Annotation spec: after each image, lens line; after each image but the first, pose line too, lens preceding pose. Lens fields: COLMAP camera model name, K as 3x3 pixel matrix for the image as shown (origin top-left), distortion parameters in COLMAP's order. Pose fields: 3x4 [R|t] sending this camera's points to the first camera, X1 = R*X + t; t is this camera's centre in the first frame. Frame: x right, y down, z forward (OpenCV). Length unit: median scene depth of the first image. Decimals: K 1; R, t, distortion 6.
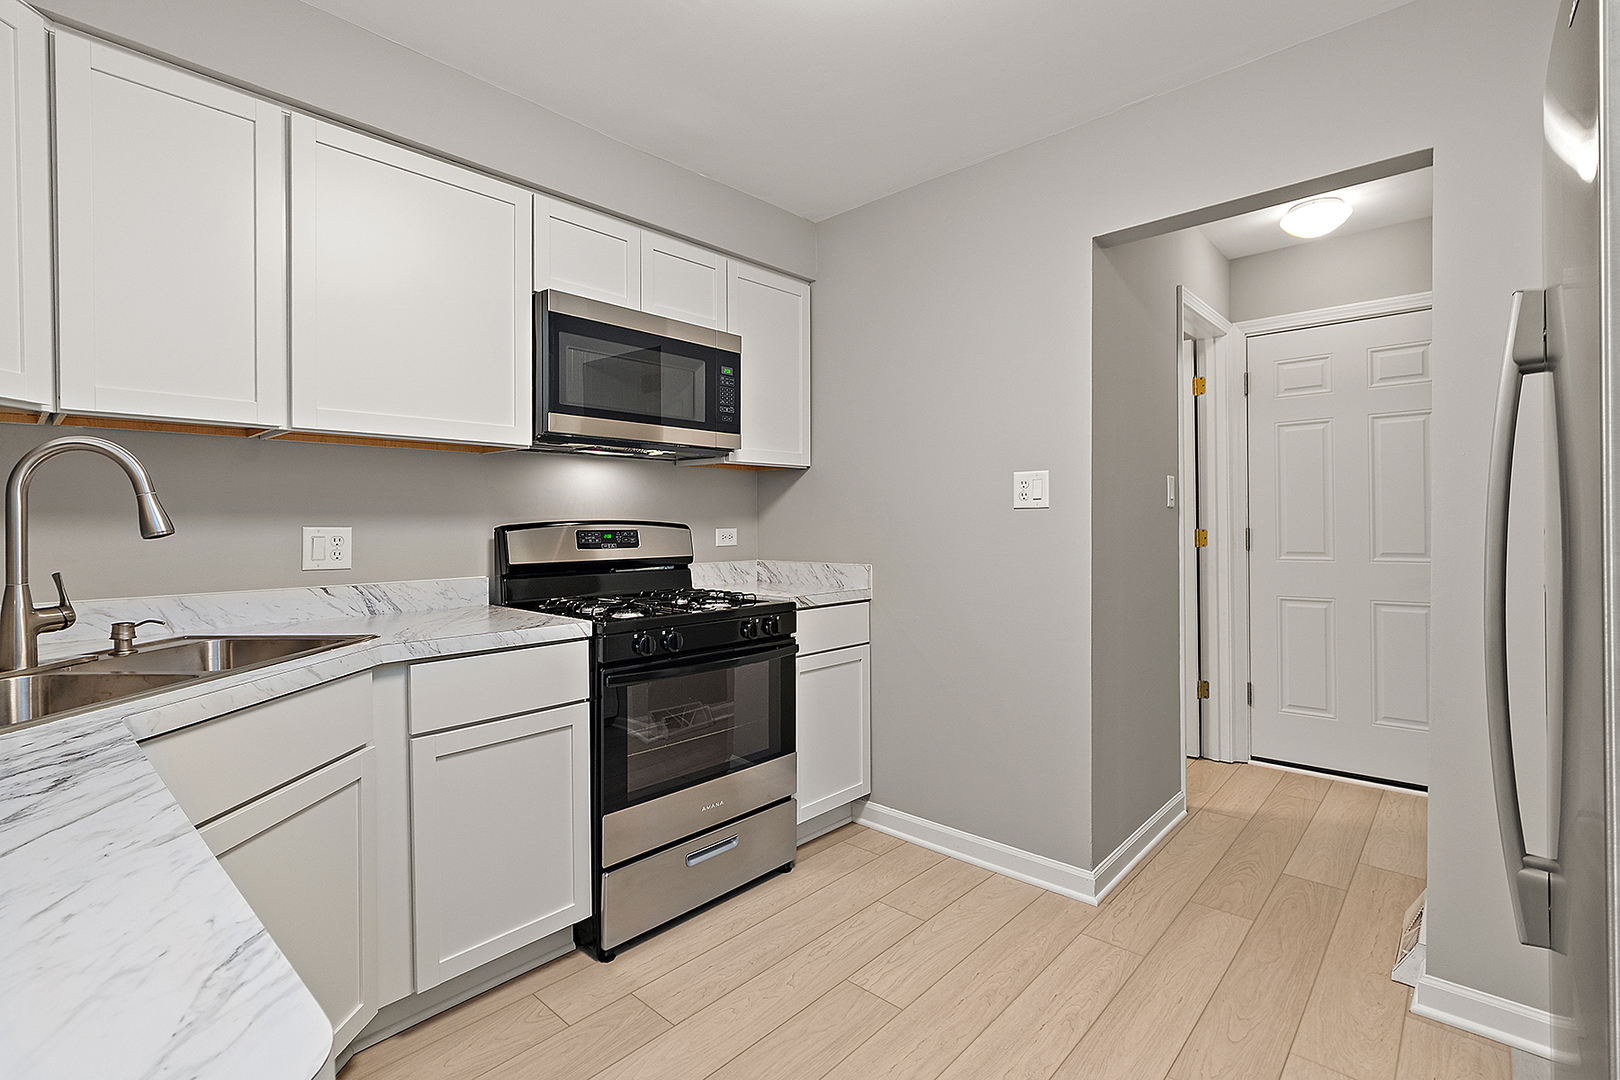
lens RADIAL K [[727.3, 0, 809.5], [0, 727.3, 527.2], [0, 0, 1]] dist [0.012140, -0.000237]
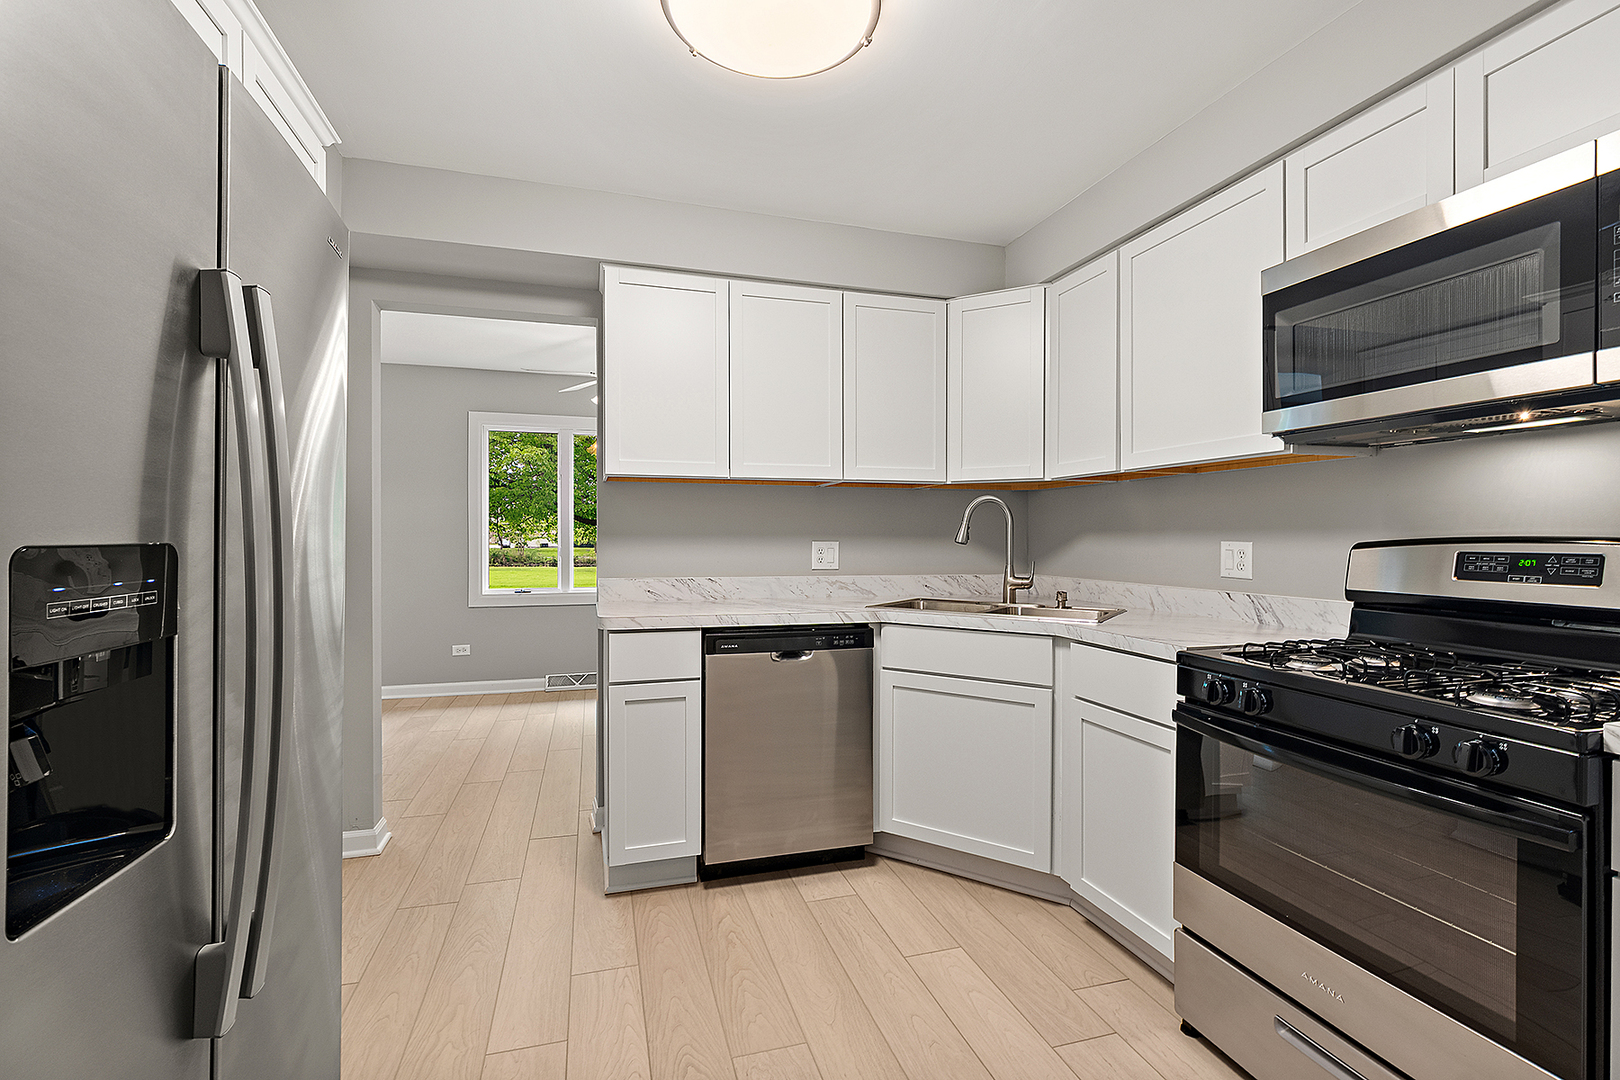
lens RADIAL K [[727.3, 0, 807.1], [0, 727.3, 536.9], [0, 0, 1]] dist [0.012140, -0.000237]
pose [[-0.500342, 0.003247, -0.865822, 0.667010], [-0.007651, 0.999937, 0.008171, -0.011556], [0.865794, 0.010713, -0.500286, 0.957666]]
